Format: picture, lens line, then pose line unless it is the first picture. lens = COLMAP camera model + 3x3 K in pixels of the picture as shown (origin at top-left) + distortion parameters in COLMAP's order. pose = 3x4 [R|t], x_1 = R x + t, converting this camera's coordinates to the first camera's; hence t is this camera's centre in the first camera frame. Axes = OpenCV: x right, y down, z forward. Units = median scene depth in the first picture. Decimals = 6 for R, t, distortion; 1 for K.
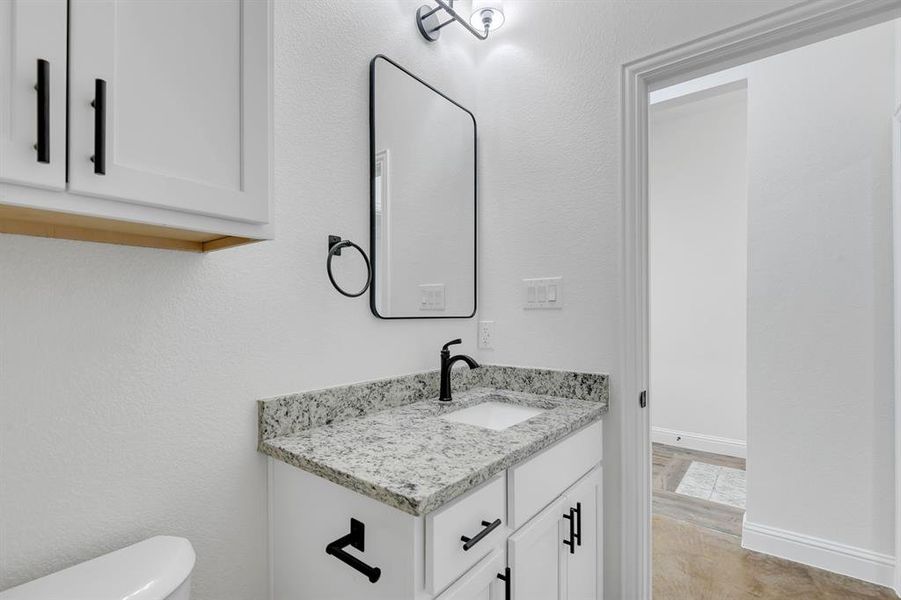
lens RADIAL K [[412.6, 0, 454.1], [0, 412.6, 303.5], [0, 0, 1]] dist [0.002791, -0.000489]
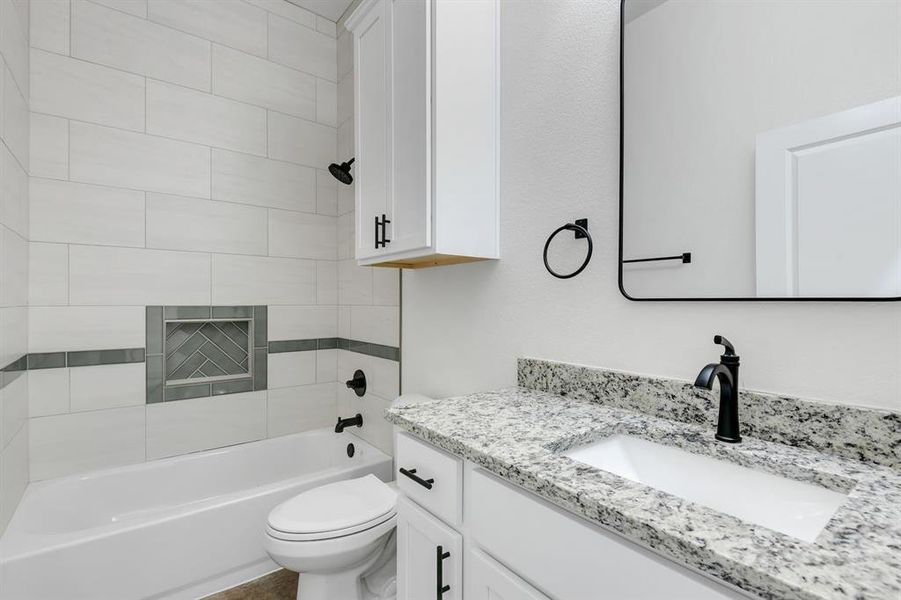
lens RADIAL K [[412.6, 0, 454.1], [0, 412.6, 303.5], [0, 0, 1]] dist [0.002791, -0.000489]
pose [[-0.232006, 0.001523, -0.972713, 0.859152], [0.013216, 0.999911, -0.001586, 0.045135], [0.972624, -0.013224, -0.232006, 1.001265]]
